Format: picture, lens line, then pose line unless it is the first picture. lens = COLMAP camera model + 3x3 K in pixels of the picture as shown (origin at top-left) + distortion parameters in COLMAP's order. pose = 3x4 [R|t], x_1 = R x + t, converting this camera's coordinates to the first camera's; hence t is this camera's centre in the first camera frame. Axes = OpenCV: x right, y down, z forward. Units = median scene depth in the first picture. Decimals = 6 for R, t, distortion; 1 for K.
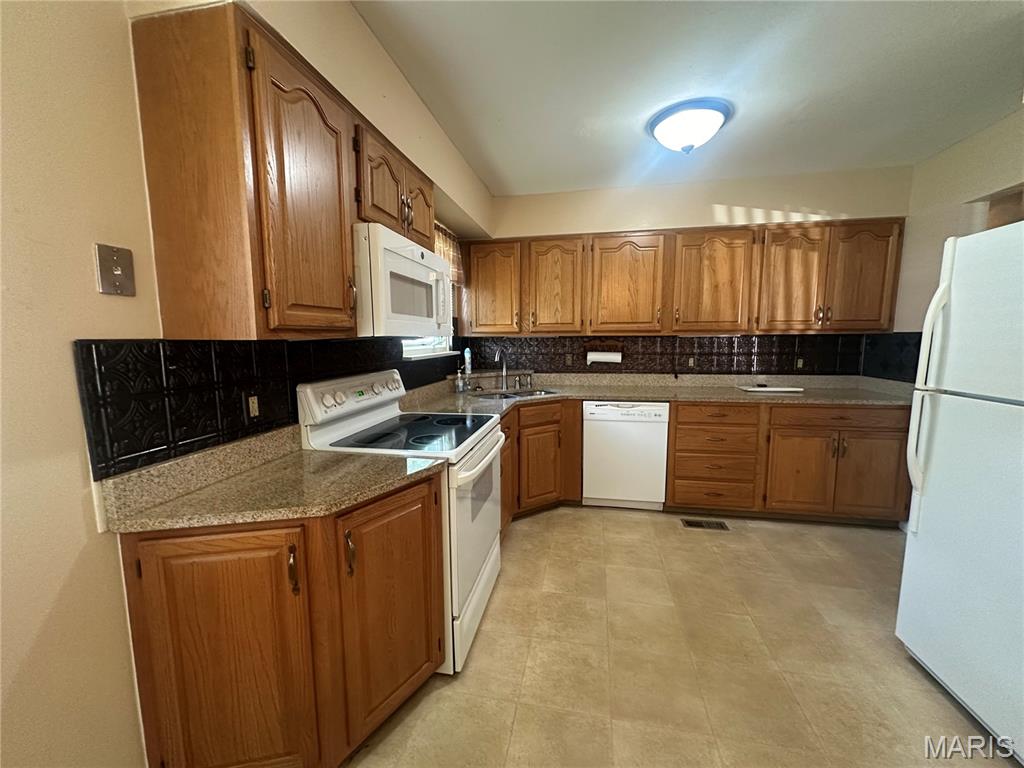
lens RADIAL K [[408.4, 0, 511.8], [0, 408.4, 385.9], [0, 0, 1]] dist [-0.005356, 0.001115]
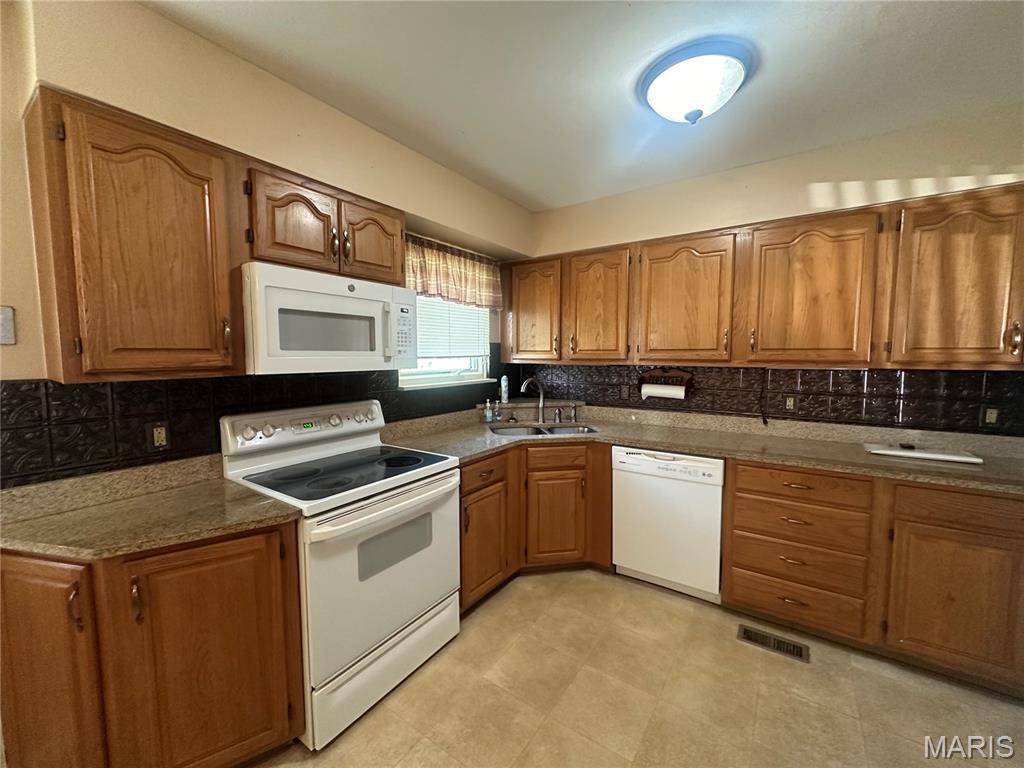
lens RADIAL K [[408.4, 0, 510.1], [0, 408.4, 385.7], [0, 0, 1]] dist [-0.005356, 0.001115]
pose [[0.917805, 0.037106, -0.395295, 0.435603], [-0.052891, 0.998176, -0.029105, -0.068483], [0.393494, 0.047620, 0.918093, 0.233558]]
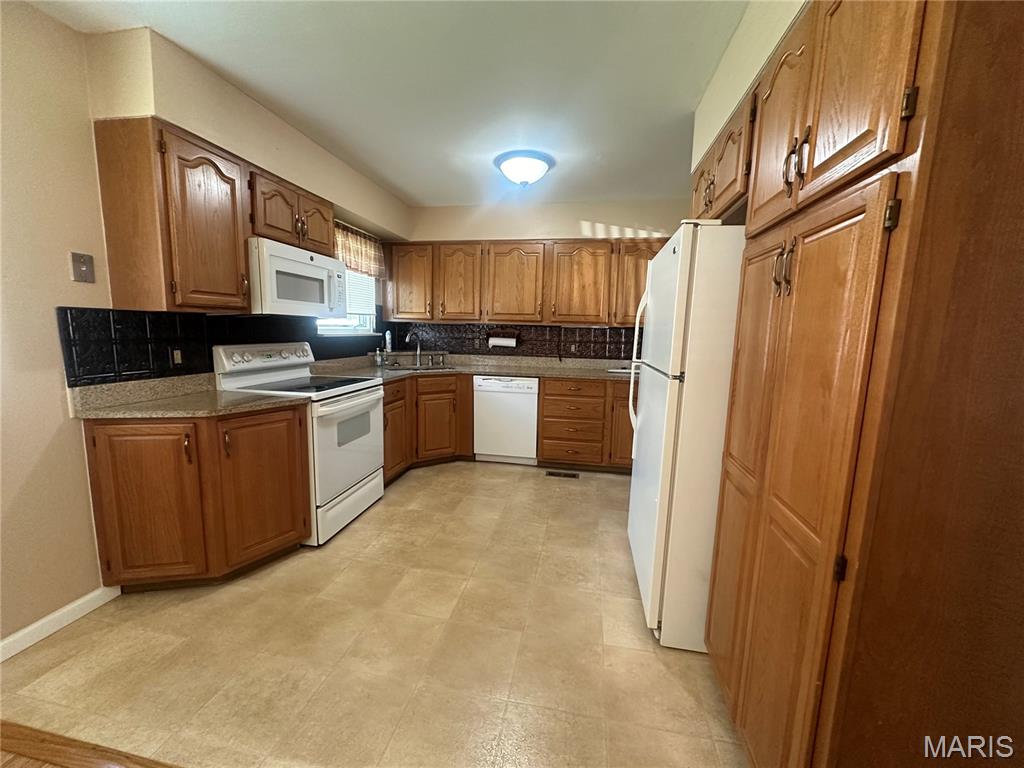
lens RADIAL K [[408.4, 0, 512.8], [0, 408.4, 385.4], [0, 0, 1]] dist [-0.005356, 0.001115]
pose [[0.999417, 0.029786, 0.016710, 0.392012], [-0.030062, 0.999412, 0.016514, 0.062029], [-0.016208, -0.017007, 0.999724, -0.357076]]
